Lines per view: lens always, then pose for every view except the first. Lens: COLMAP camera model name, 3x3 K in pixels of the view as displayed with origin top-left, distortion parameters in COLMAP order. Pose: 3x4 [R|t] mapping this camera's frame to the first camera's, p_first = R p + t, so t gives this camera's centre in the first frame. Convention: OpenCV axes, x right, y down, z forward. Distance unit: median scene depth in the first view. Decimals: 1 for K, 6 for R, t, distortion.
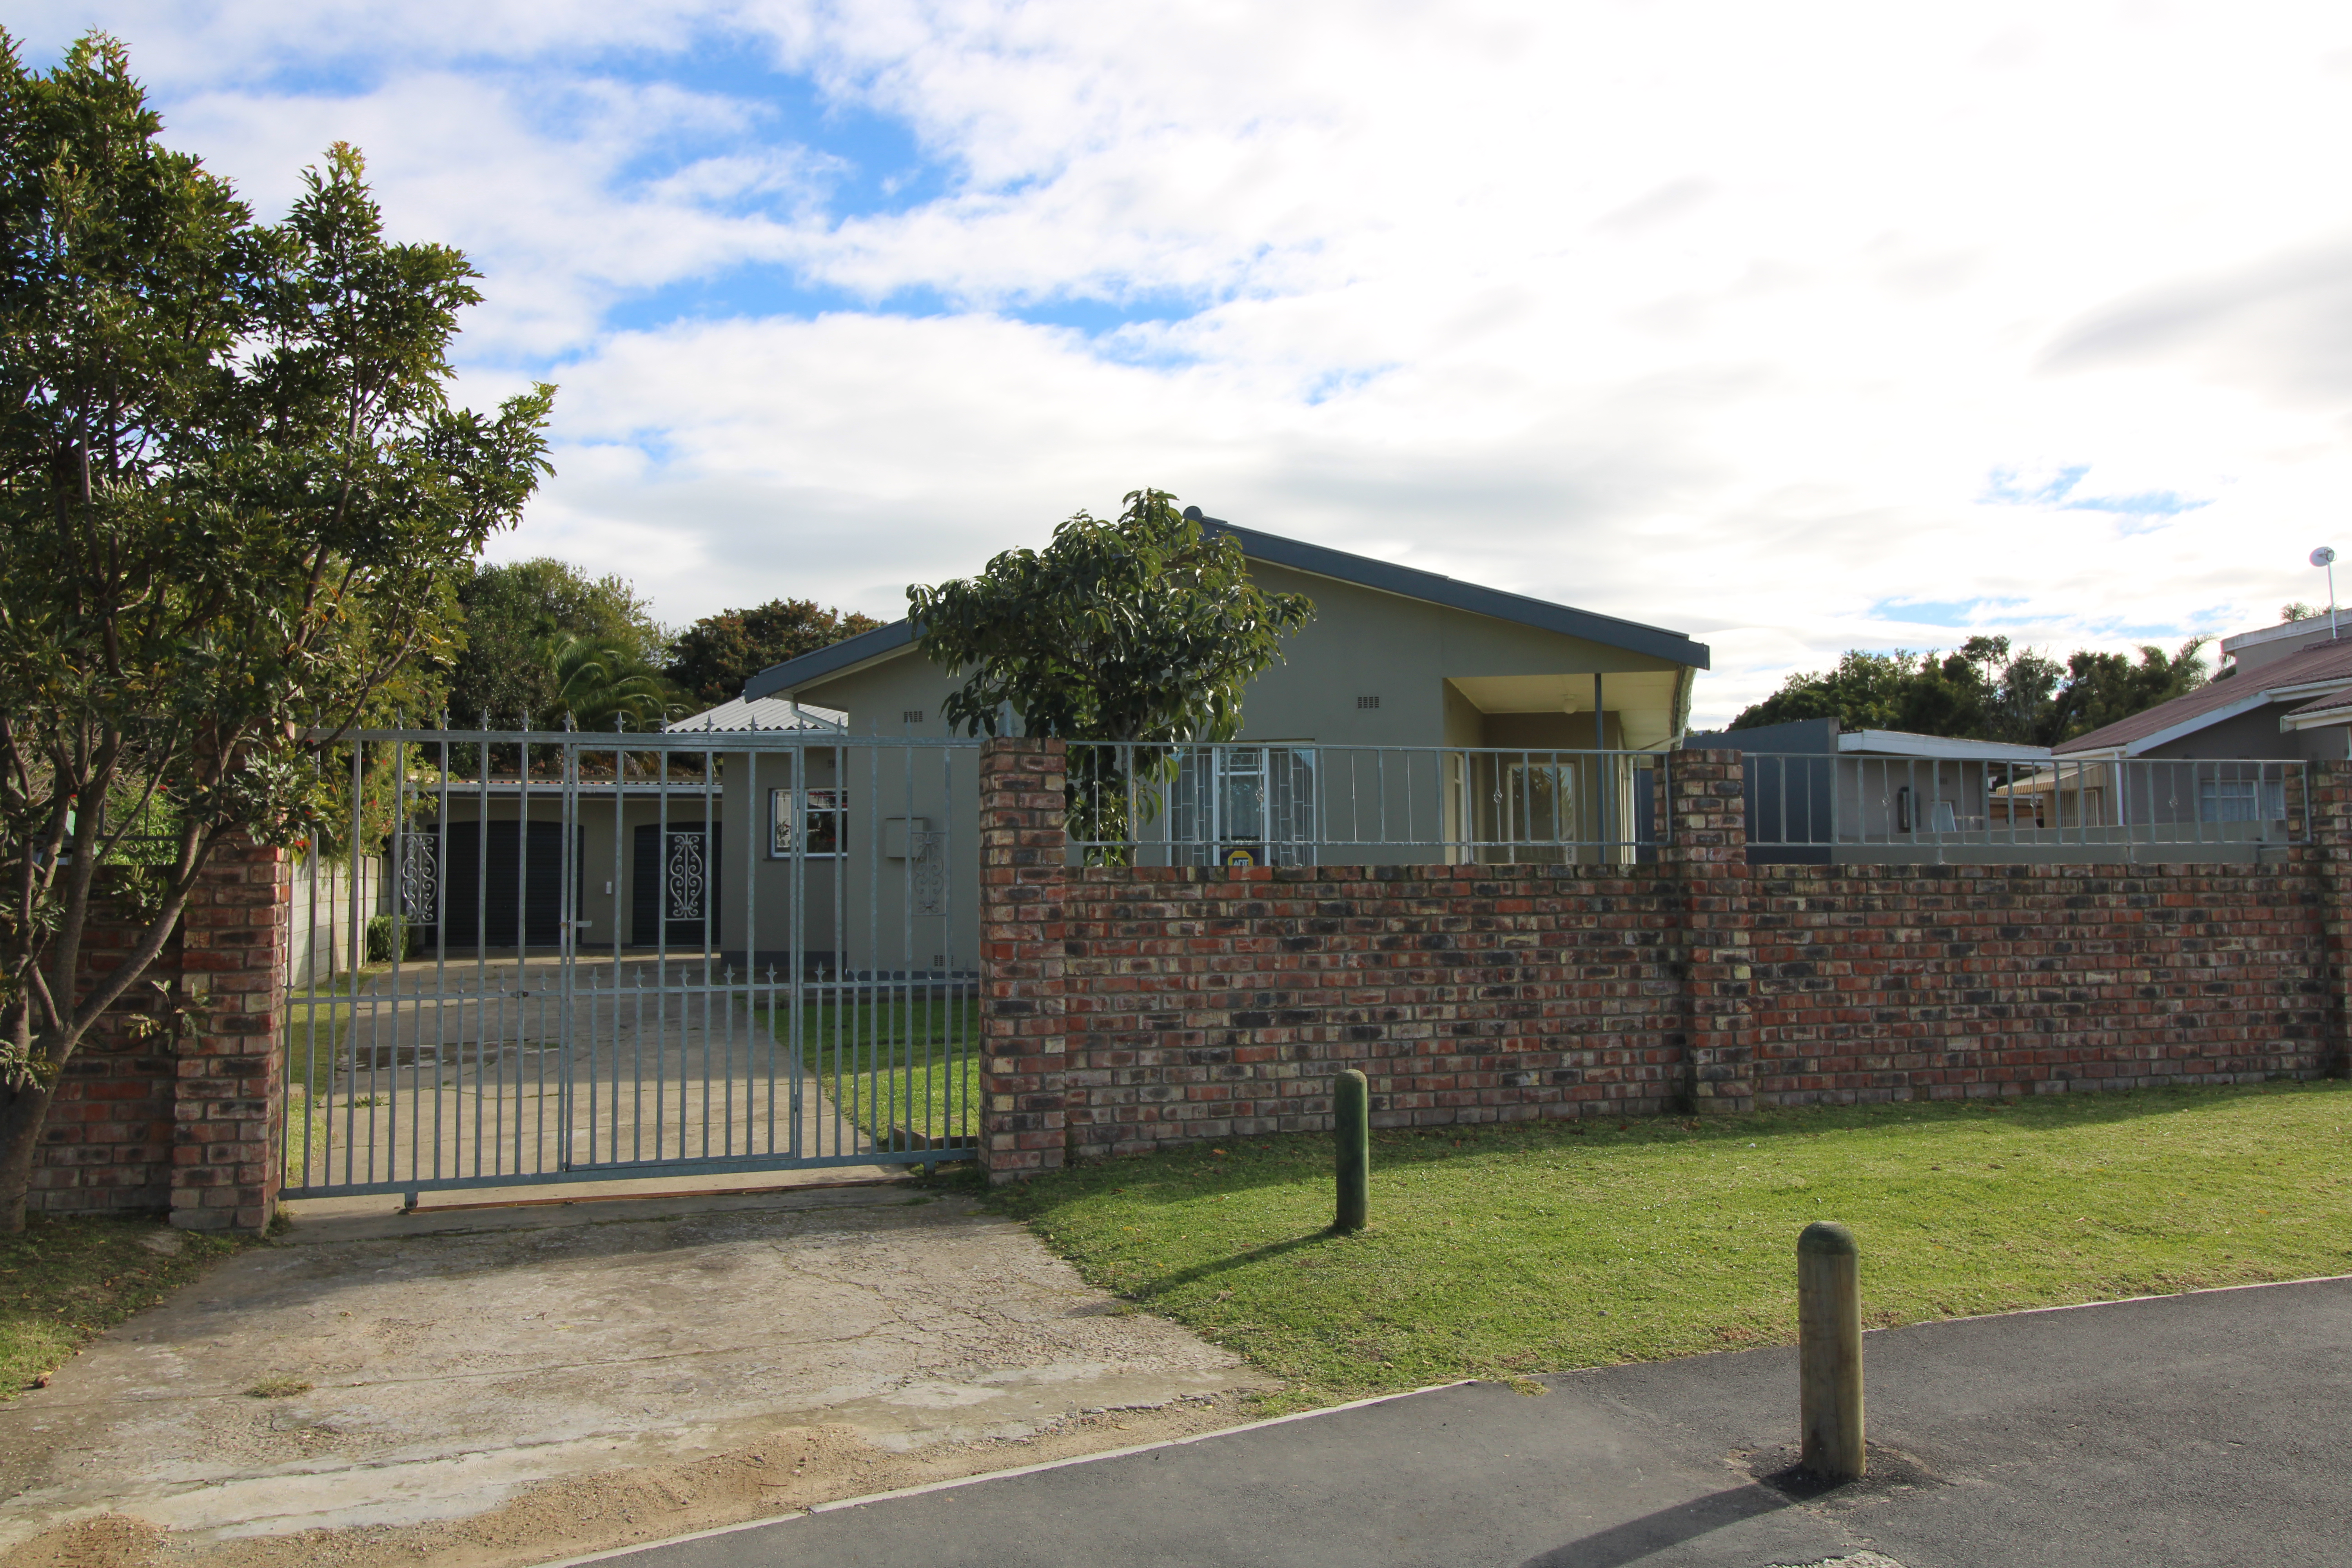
lens RADIAL K [[1889.7, 0, 1187.6], [0, 1889.7, 764.6], [0, 0, 1]] dist [0.016509, -0.019988]
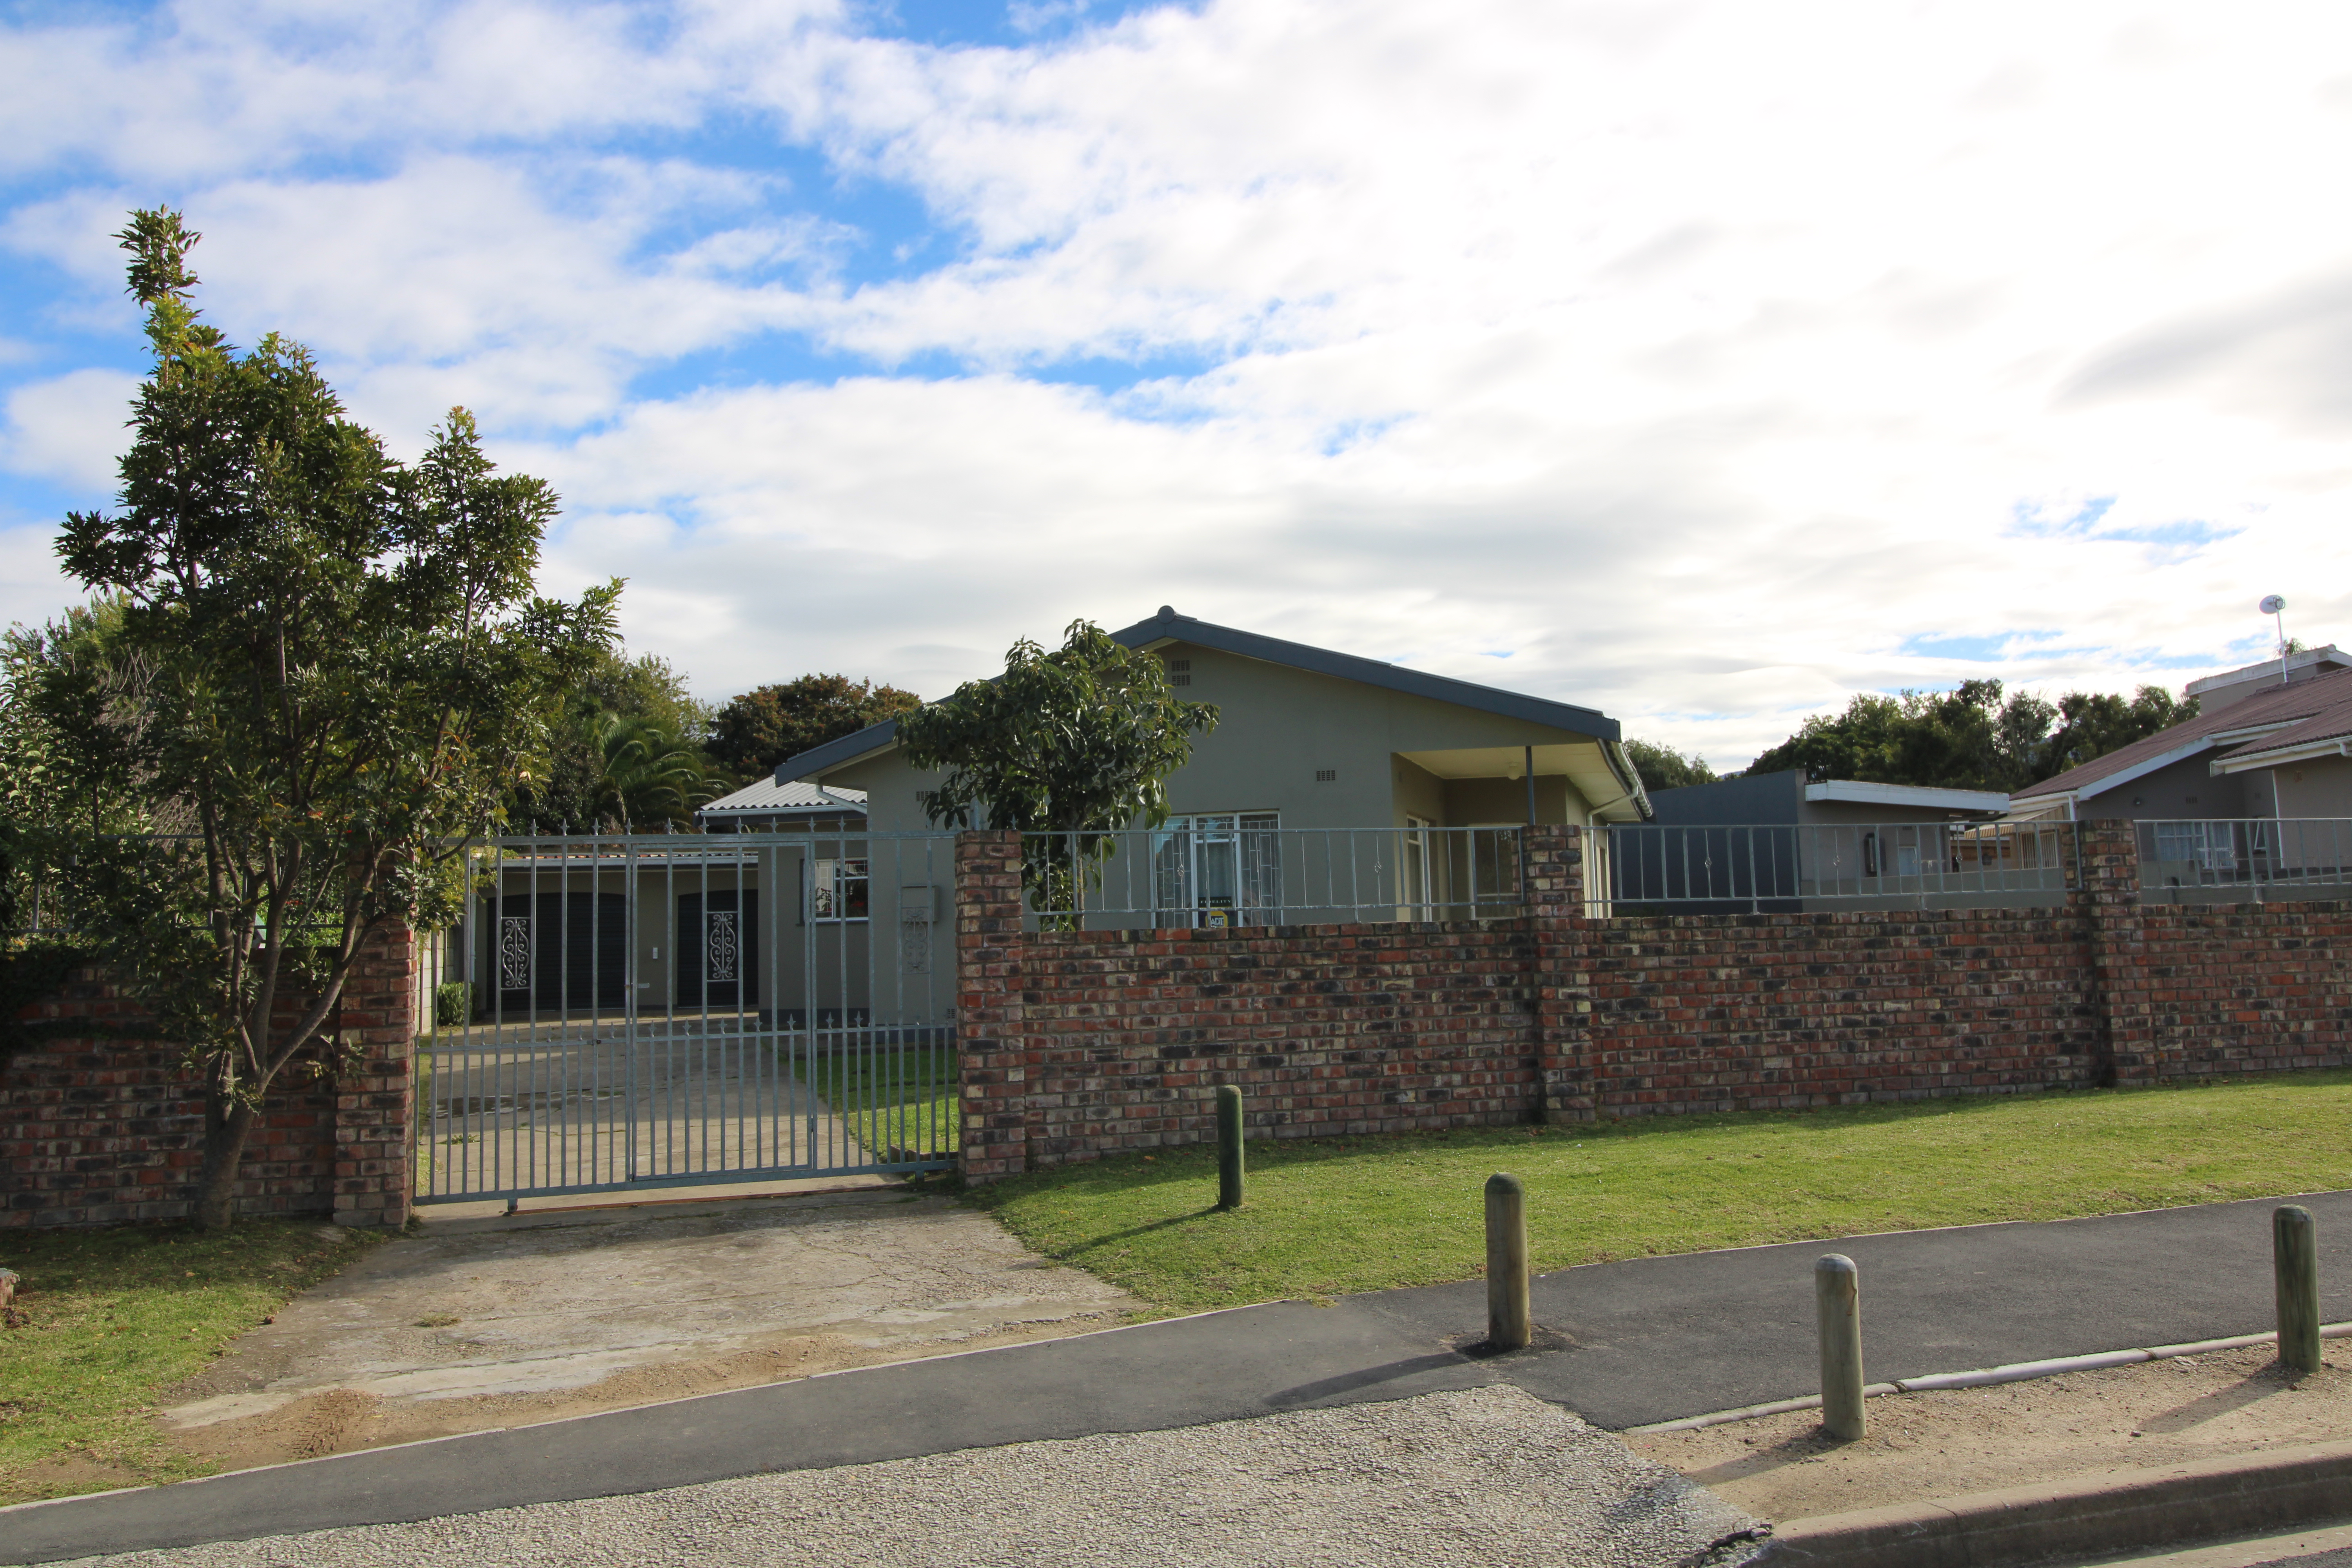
lens RADIAL K [[1889.7, 0, 1180.9], [0, 1889.7, 762.7], [0, 0, 1]] dist [0.016509, -0.019988]
pose [[0.999495, -0.022396, -0.022543, 0.065010], [0.021751, 0.999359, -0.028433, -0.018925], [0.023165, 0.027928, 0.999341, -0.233898]]
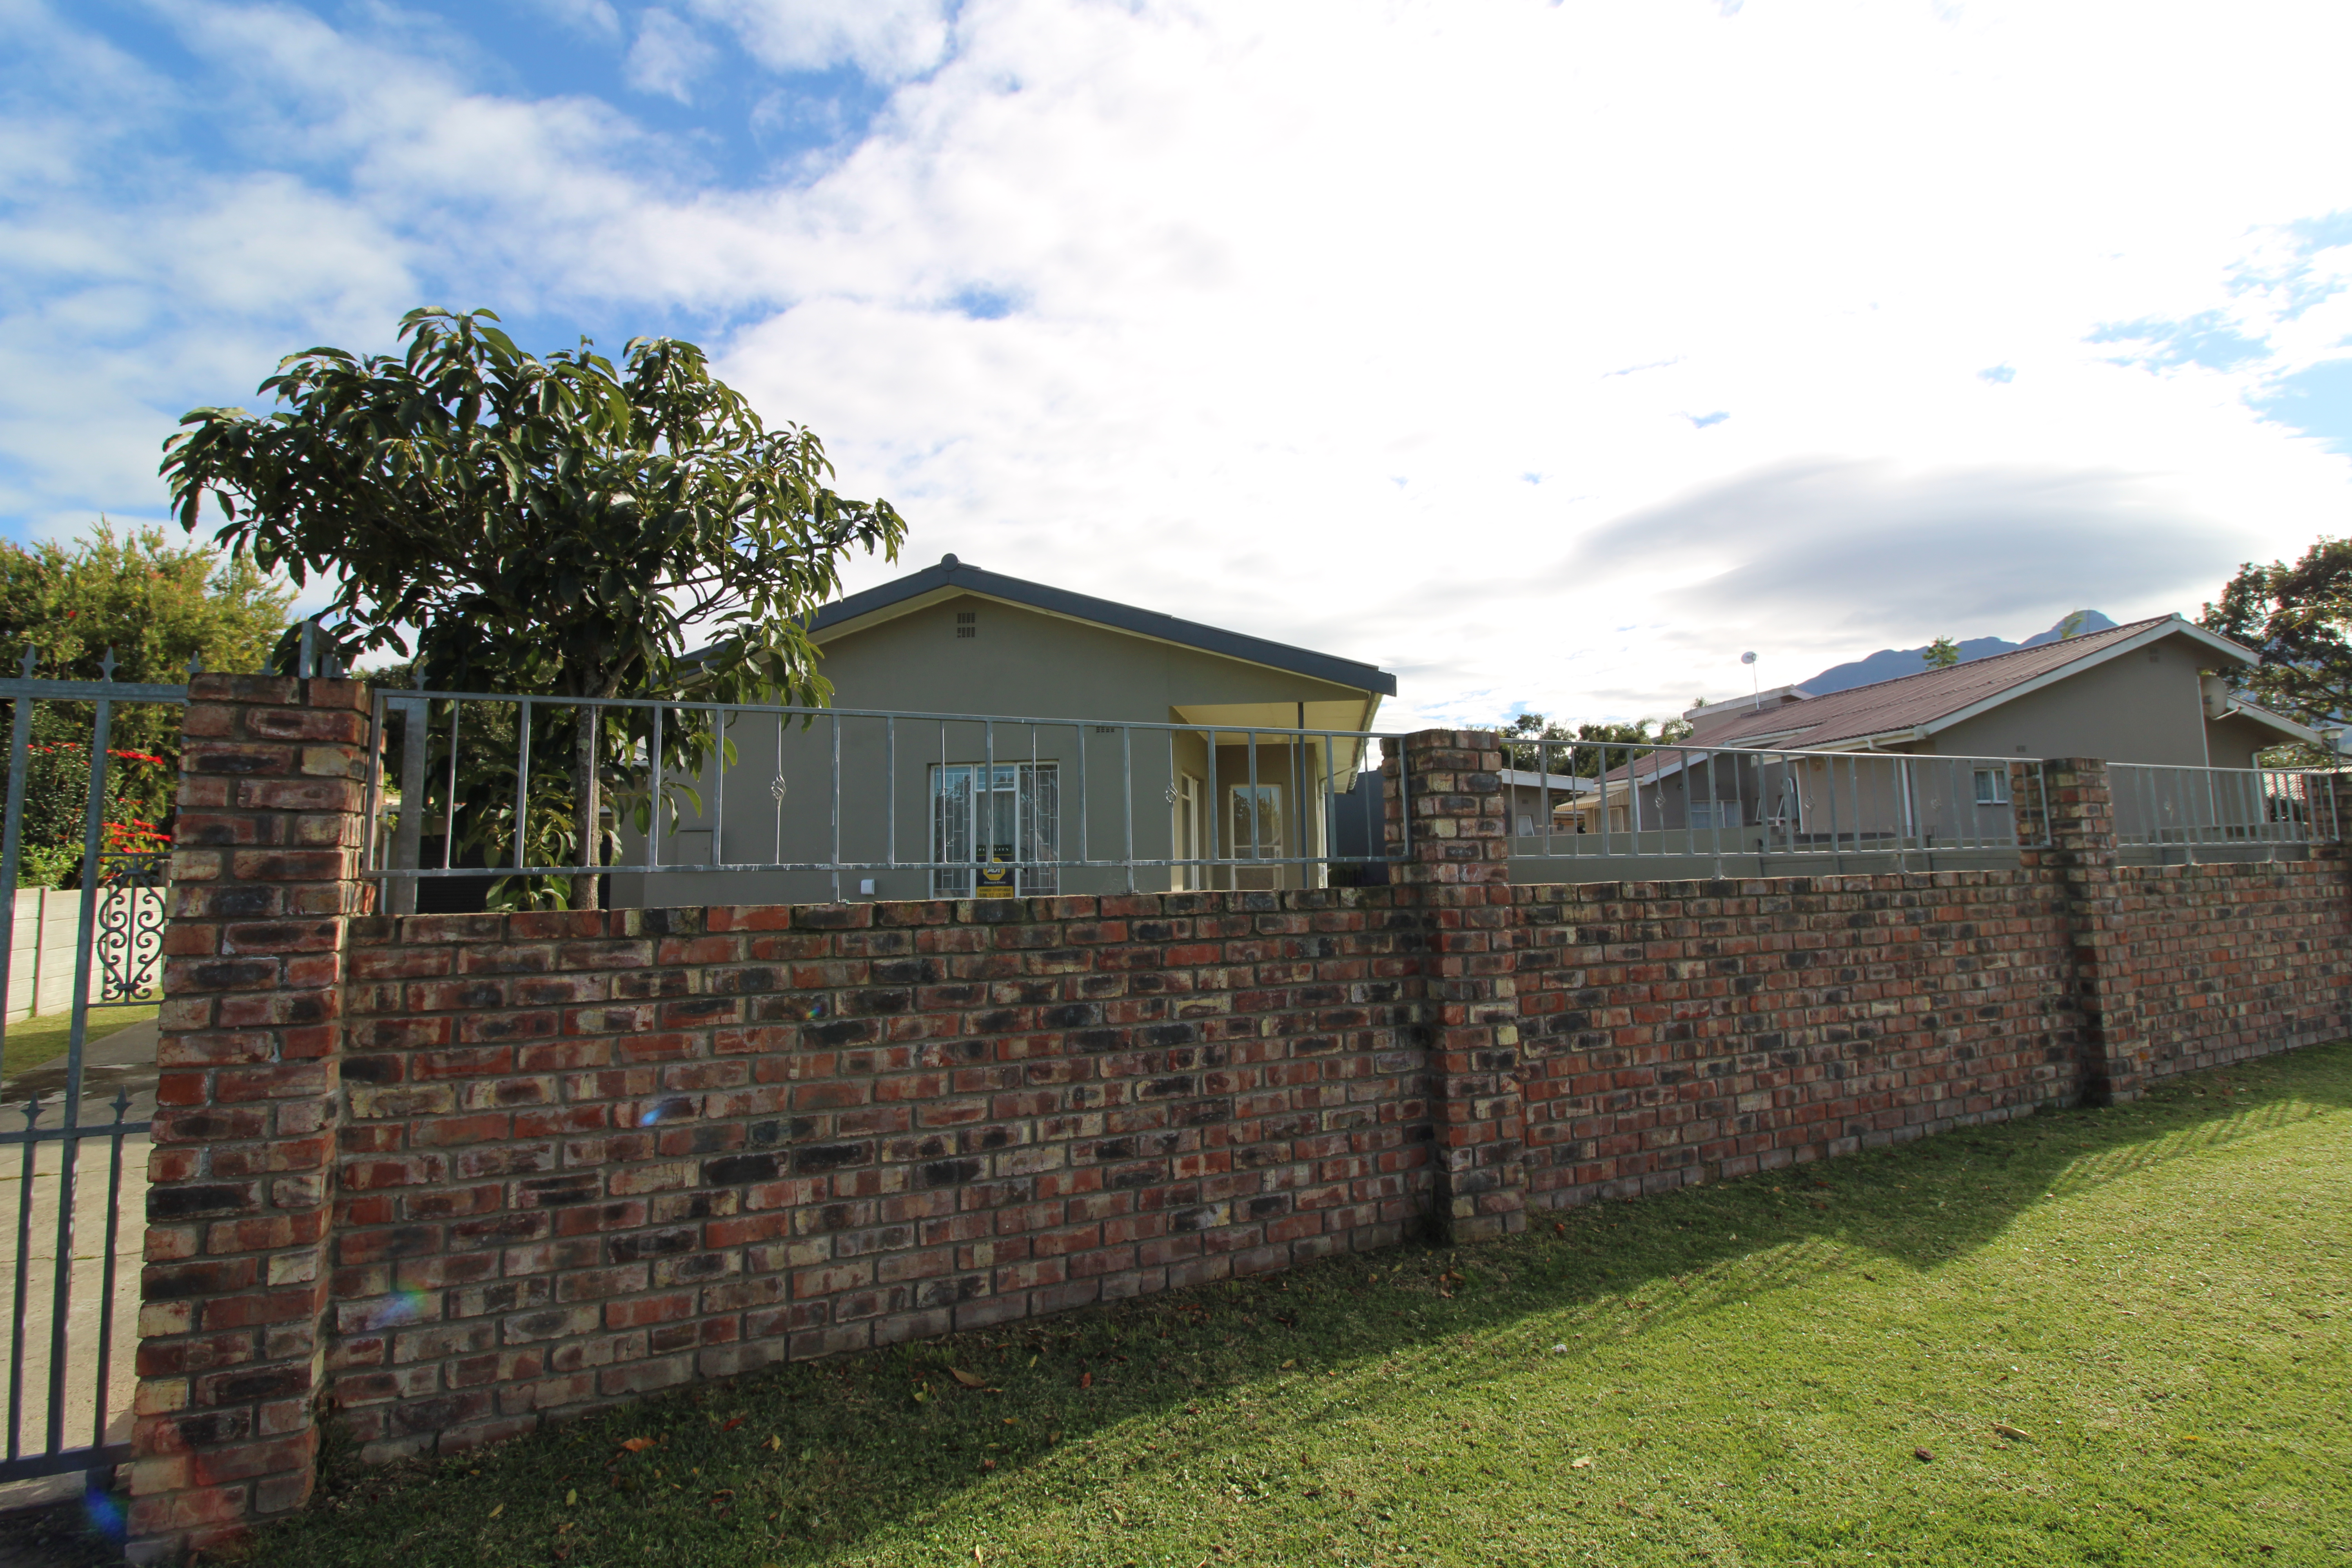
lens RADIAL K [[1109.6, 0, 1205.2], [0, 1109.6, 749.5], [0, 0, 1]] dist [-0.013741, -0.005597]
pose [[0.991148, 0.003830, 0.132707, 0.122501], [0.001894, 0.999074, -0.042982, 0.018275], [-0.132748, 0.042853, 0.990223, 0.596394]]
